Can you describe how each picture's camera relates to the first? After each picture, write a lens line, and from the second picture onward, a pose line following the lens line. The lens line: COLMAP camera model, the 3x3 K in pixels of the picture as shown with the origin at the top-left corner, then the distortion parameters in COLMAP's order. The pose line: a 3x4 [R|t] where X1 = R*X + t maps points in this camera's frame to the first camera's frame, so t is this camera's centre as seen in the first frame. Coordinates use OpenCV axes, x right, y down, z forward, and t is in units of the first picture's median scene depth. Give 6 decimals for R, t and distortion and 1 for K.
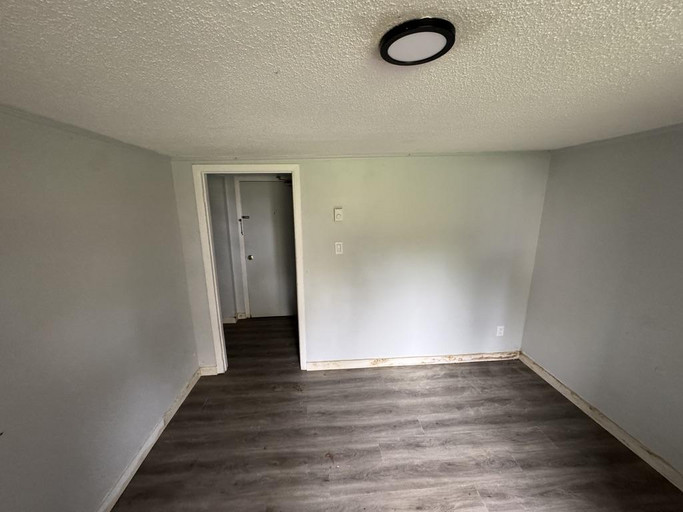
lens RADIAL K [[270.4, 0, 340.1], [0, 270.4, 257.7], [0, 0, 1]] dist [-0.001803, 0.000517]
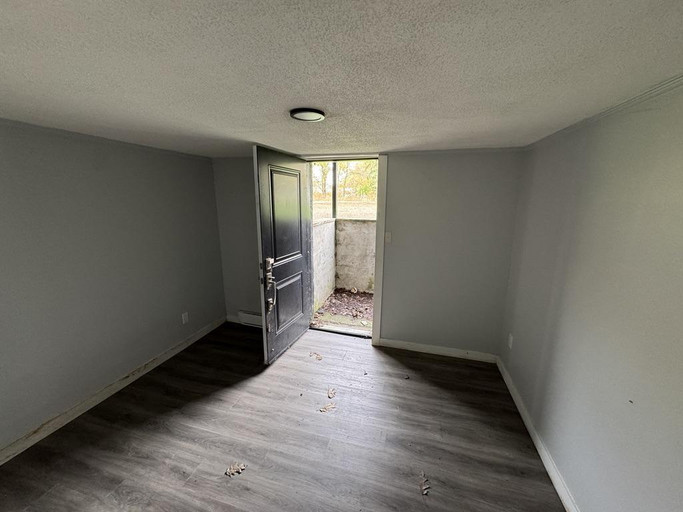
lens RADIAL K [[270.4, 0, 342.0], [0, 270.4, 256.2], [0, 0, 1]] dist [-0.001803, 0.000517]
pose [[-0.940732, -0.073913, 0.330999, -0.299387], [0.067243, 0.915939, 0.395644, -0.257620], [-0.332418, 0.394452, -0.856683, 1.274932]]
